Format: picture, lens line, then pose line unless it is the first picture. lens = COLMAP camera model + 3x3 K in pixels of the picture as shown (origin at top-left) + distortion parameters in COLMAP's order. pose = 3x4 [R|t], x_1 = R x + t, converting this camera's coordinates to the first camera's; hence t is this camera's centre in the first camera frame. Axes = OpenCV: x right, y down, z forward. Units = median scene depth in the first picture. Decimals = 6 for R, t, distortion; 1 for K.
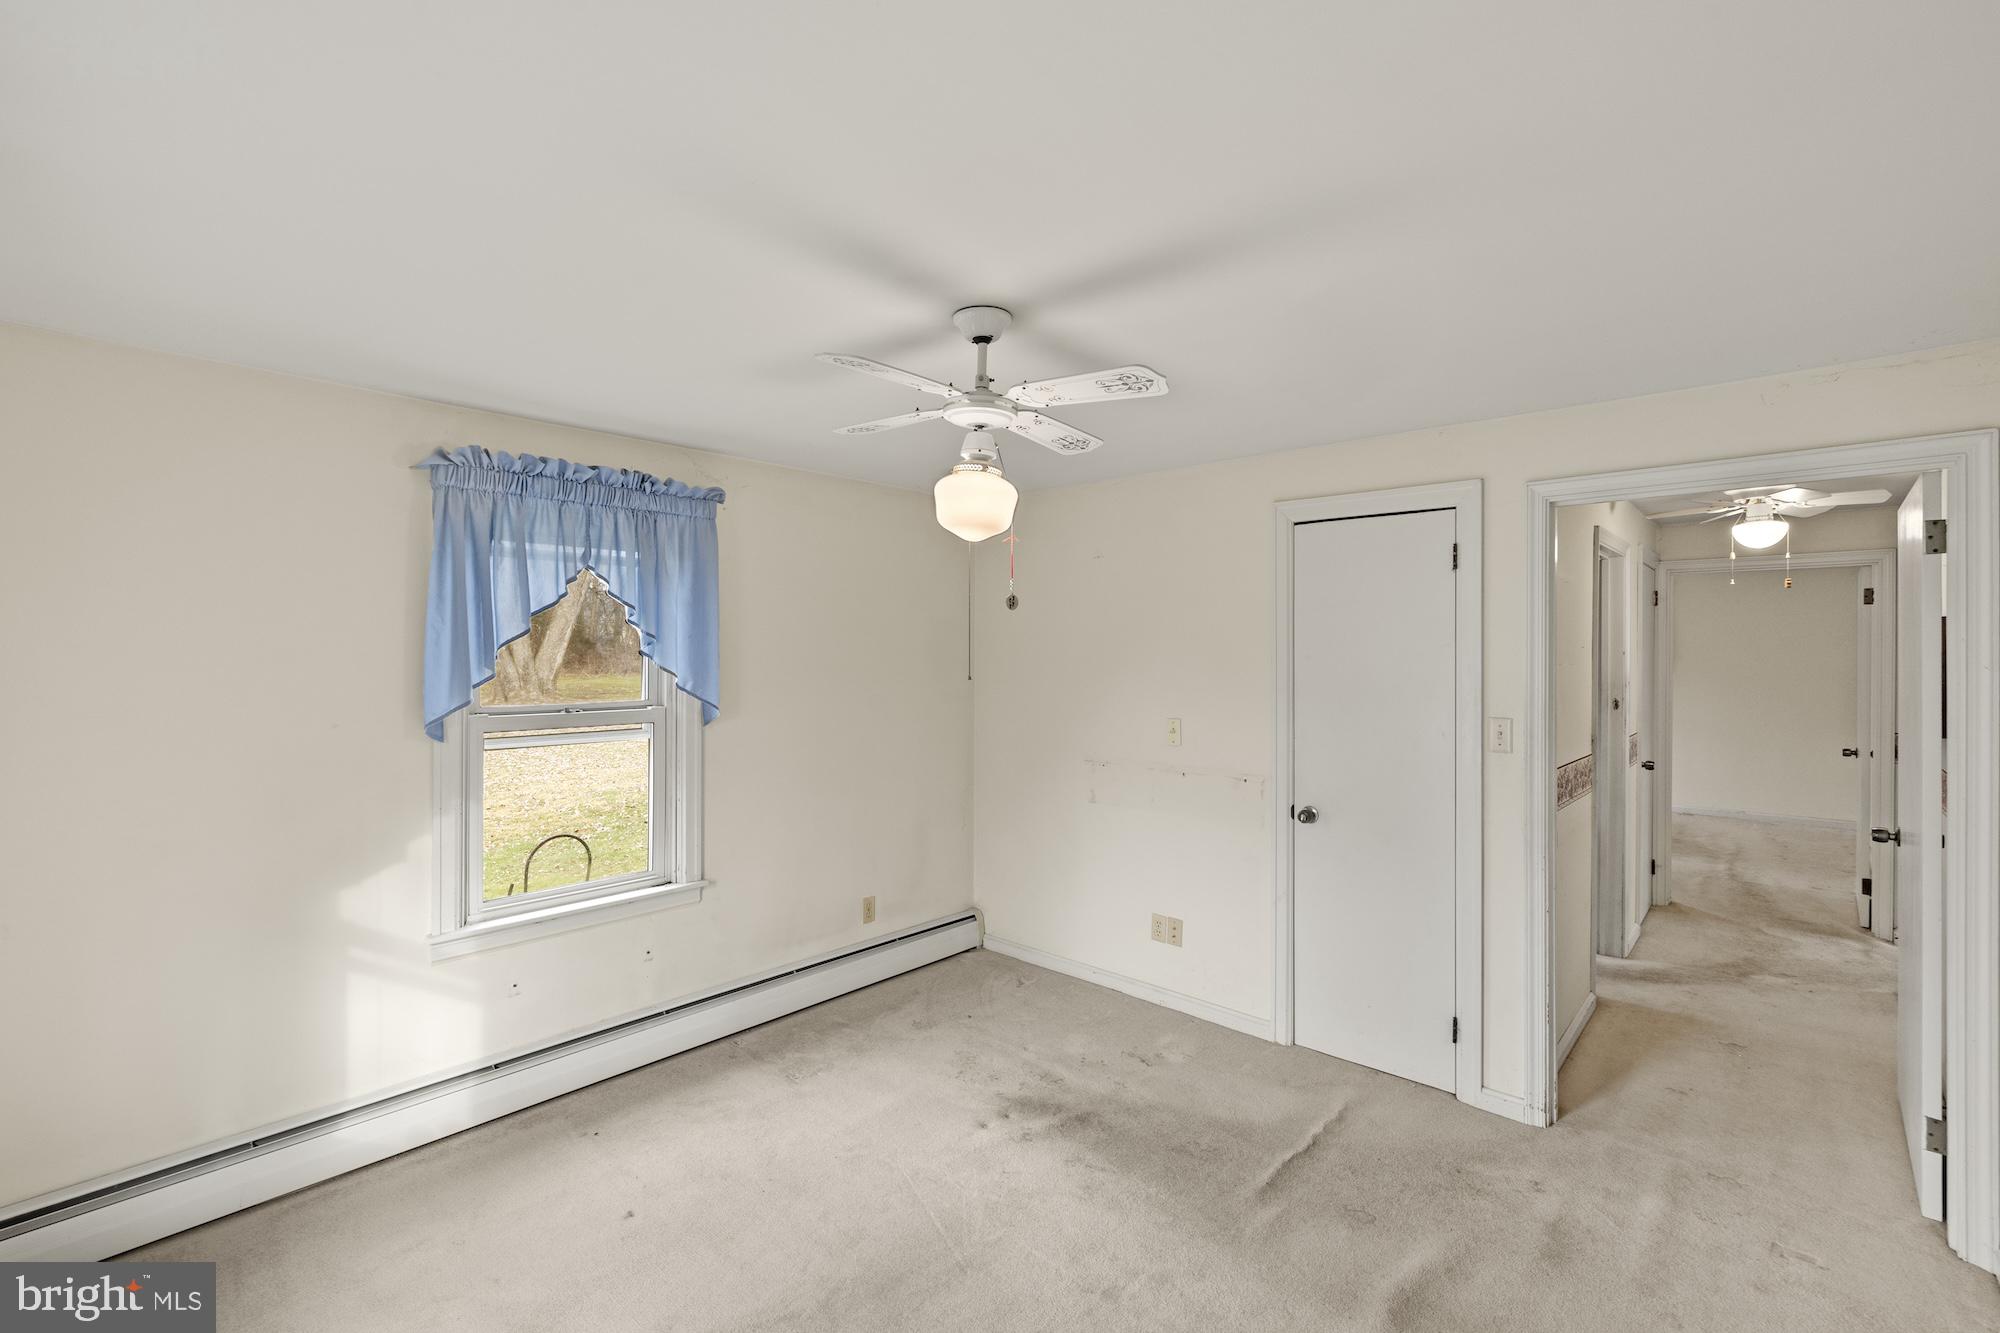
lens RADIAL K [[850.5, 0, 989.6], [0, 850.5, 648.6], [0, 0, 1]] dist [0.000669, 0.000185]
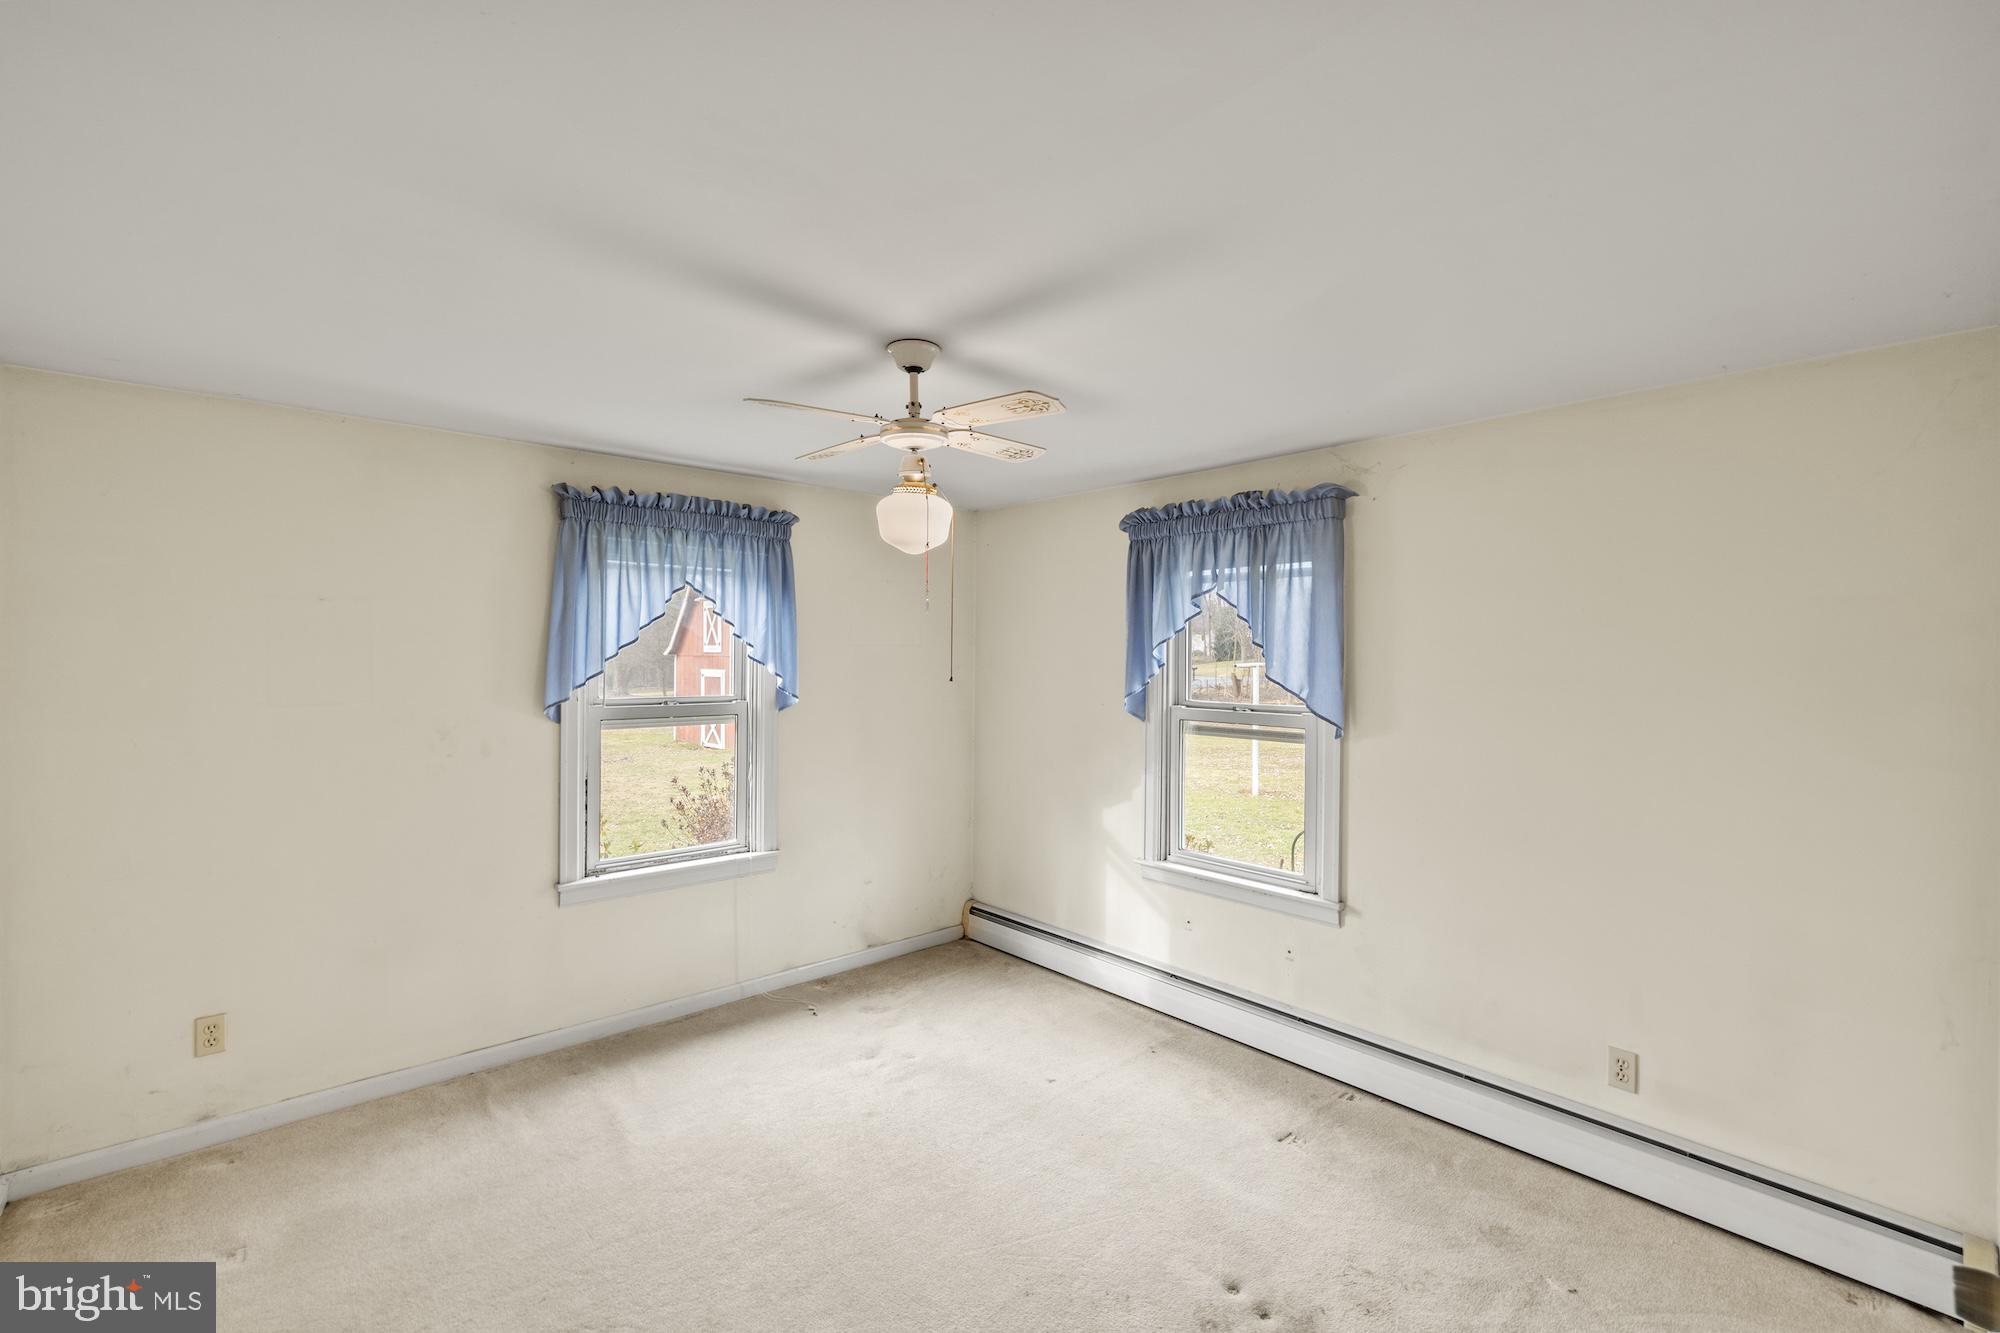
lens RADIAL K [[870.8, 0, 1000.0], [0, 870.8, 666.5], [0, 0, 1]] dist [0.023076, 0.000000]
pose [[-0.098201, 0.005343, -0.995152, 0.733589], [0.002699, 0.999983, 0.005103, 0.007228], [0.995163, -0.002185, -0.098214, 0.814049]]
